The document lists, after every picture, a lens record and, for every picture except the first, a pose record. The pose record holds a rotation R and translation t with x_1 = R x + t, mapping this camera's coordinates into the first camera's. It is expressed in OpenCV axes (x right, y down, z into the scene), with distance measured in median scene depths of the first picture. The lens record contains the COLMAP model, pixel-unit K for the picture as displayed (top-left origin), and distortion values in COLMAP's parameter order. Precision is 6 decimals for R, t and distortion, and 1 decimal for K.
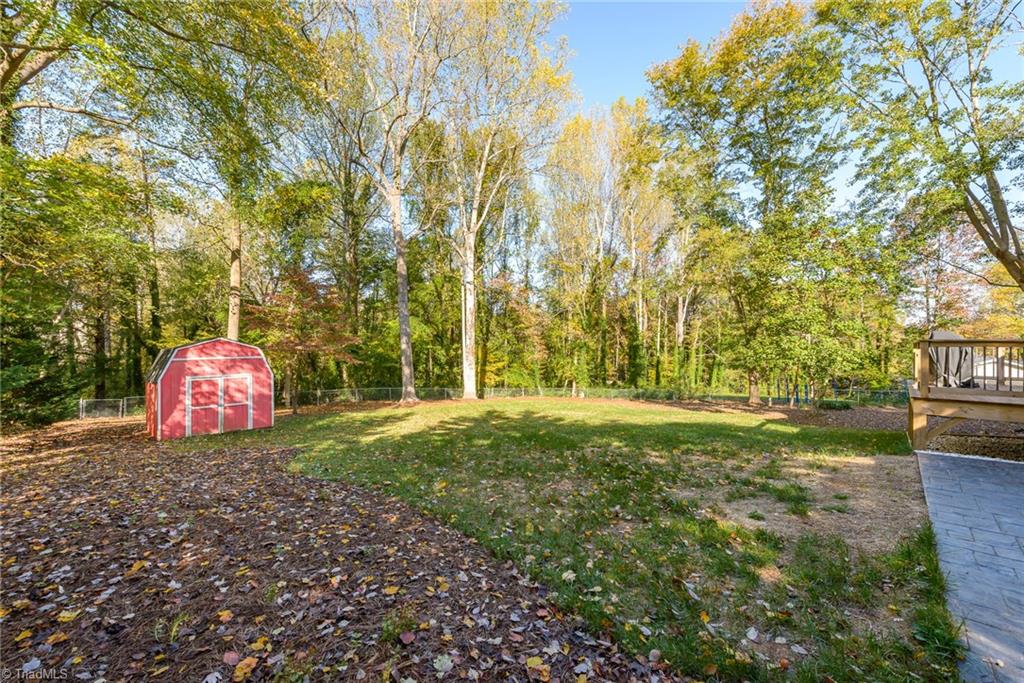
lens RADIAL K [[398.3, 0, 509.6], [0, 398.3, 344.0], [0, 0, 1]] dist [0.004554, -0.000431]
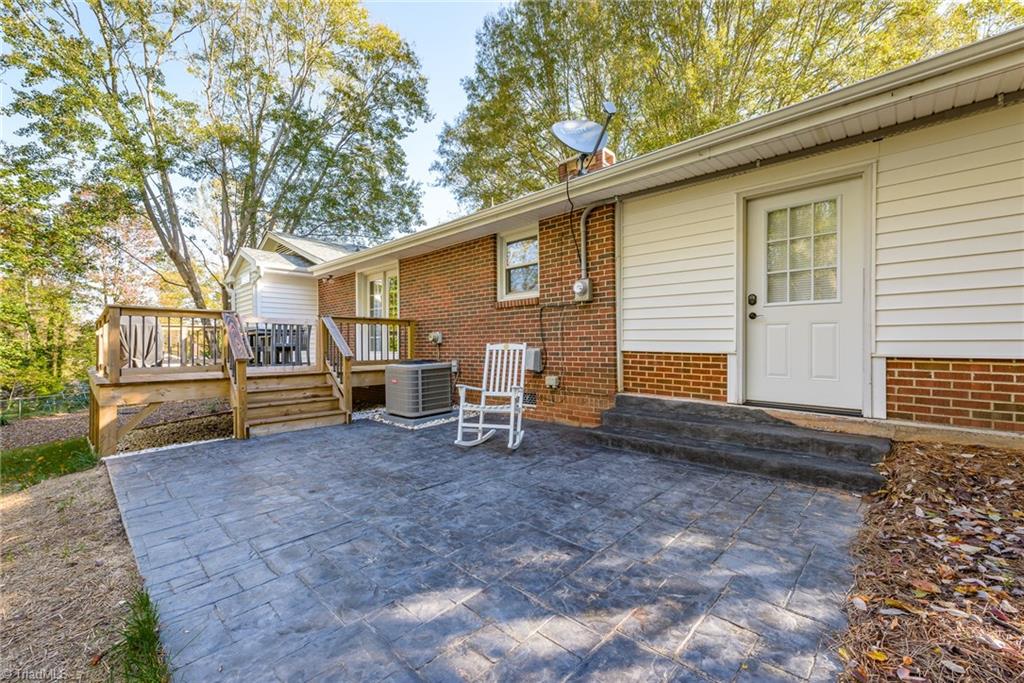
lens RADIAL K [[424.9, 0, 513.4], [0, 424.9, 346.4], [0, 0, 1]] dist [0.010308, -0.001358]
pose [[0.001344, -0.000139, 0.999999, 0.078639], [-0.002204, 0.999998, 0.000142, 0.020640], [-0.999997, -0.002204, 0.001343, 0.083245]]
